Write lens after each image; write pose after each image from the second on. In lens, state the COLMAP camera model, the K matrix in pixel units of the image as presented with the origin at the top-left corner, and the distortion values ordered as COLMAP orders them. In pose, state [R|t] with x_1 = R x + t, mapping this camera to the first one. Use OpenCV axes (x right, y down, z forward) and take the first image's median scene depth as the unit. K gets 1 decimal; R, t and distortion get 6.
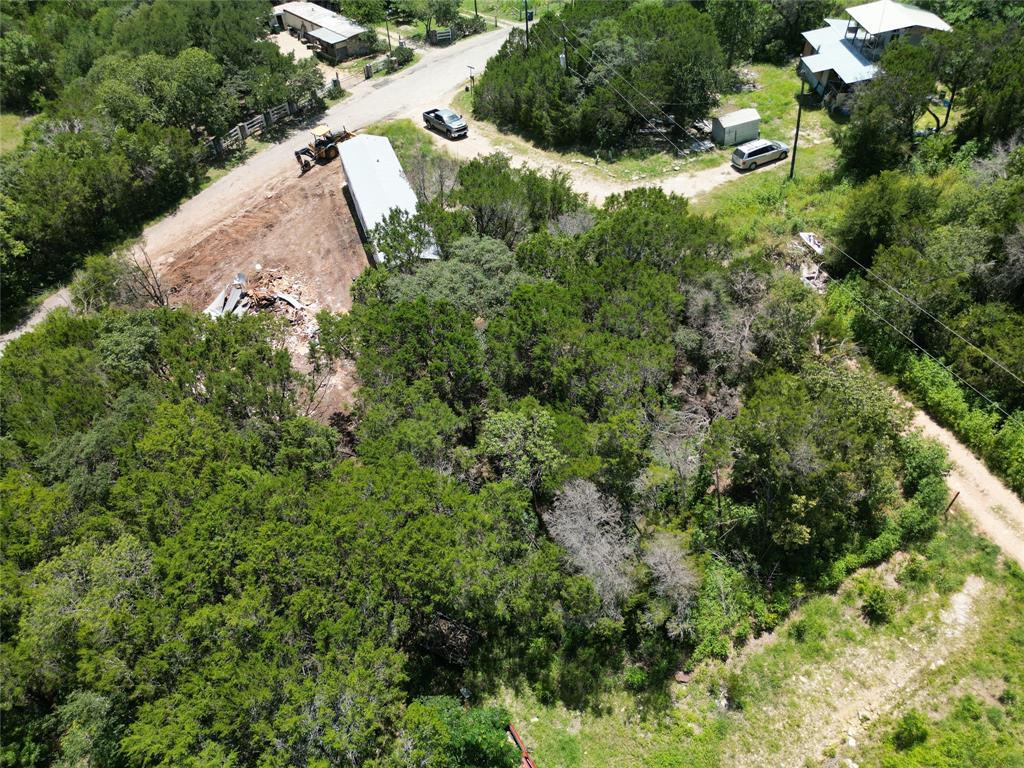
lens RADIAL K [[724.1, 0, 512.0], [0, 724.1, 384.0], [0, 0, 1]] dist [0.015835, -0.001079]
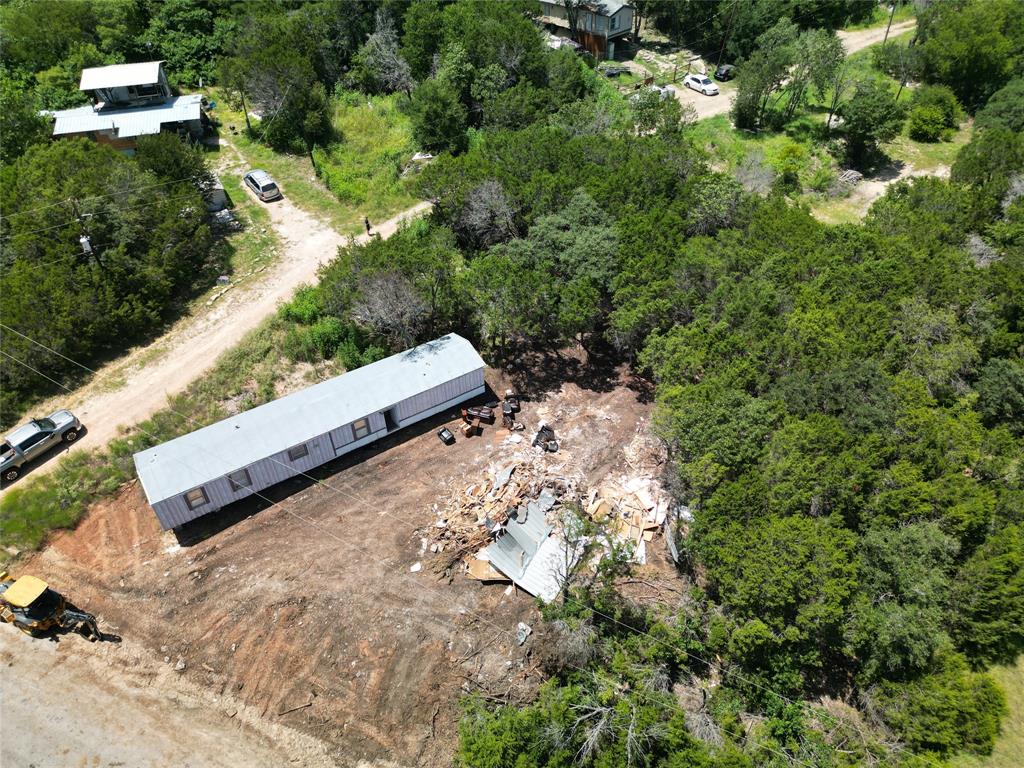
lens RADIAL K [[724.1, 0, 512.0], [0, 724.1, 384.0], [0, 0, 1]] dist [0.015835, -0.001079]
pose [[-0.255647, -0.610720, 0.749444, -0.751021], [0.676659, 0.440636, 0.589892, -0.560058], [-0.690491, 0.657922, 0.300602, 0.585828]]
